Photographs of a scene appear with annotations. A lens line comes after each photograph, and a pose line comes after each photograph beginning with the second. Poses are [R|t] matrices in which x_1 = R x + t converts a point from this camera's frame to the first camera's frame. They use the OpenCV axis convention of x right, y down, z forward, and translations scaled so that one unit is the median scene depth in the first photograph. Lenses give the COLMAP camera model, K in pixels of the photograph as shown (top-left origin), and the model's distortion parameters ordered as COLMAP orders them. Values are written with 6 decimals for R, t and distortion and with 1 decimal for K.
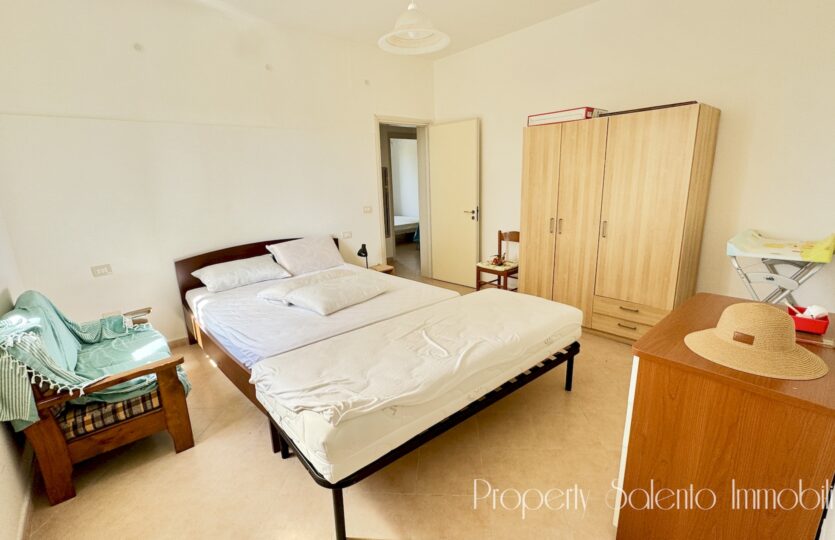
lens RADIAL K [[385.9, 0, 419.6], [0, 385.9, 268.4], [0, 0, 1]] dist [-0.000542, 0.000044]
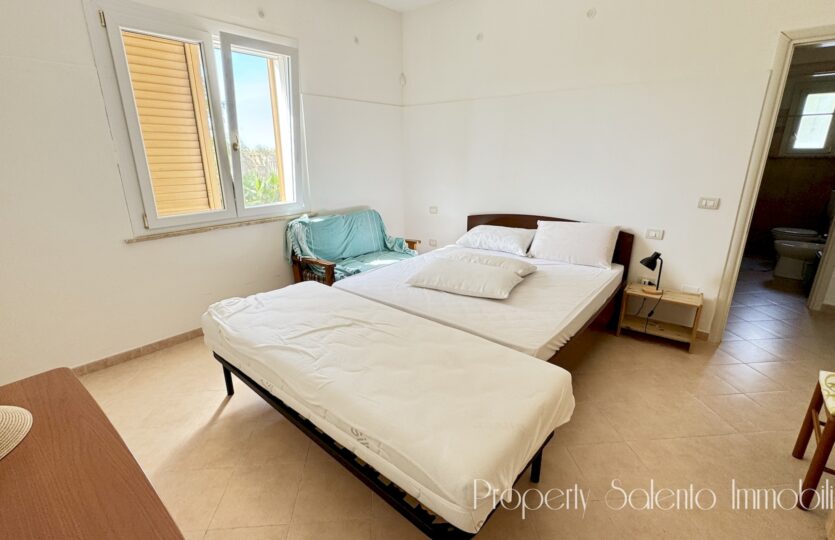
lens RADIAL K [[385.9, 0, 419.6], [0, 385.9, 268.4], [0, 0, 1]] dist [-0.000542, 0.000044]
pose [[0.153852, 0.315077, -0.936513, 0.714961], [-0.229939, 0.933193, 0.276186, -0.211667], [0.960967, 0.172849, 0.216022, 0.782973]]
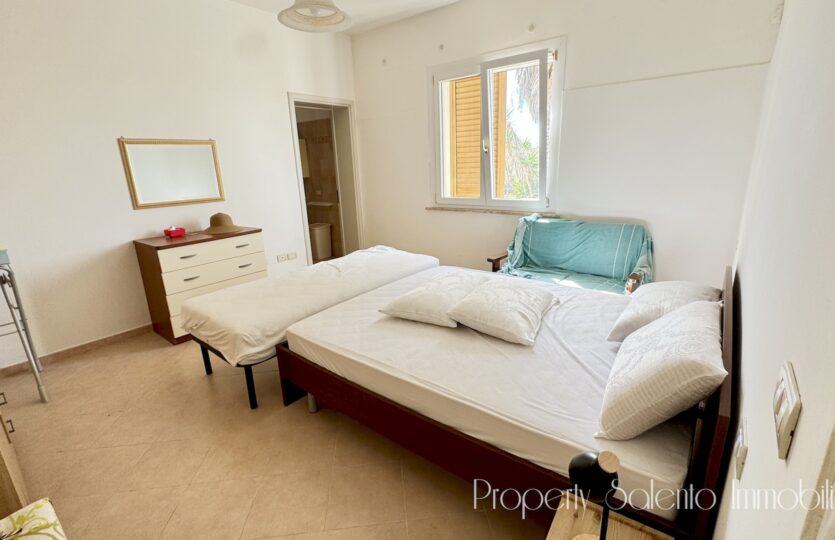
lens RADIAL K [[385.9, 0, 419.6], [0, 385.9, 268.4], [0, 0, 1]] dist [-0.000542, 0.000044]
pose [[-0.979666, 0.114417, -0.164813, -0.017727], [0.020306, 0.873780, 0.485897, -0.427028], [0.199606, 0.472670, -0.858336, 1.848928]]
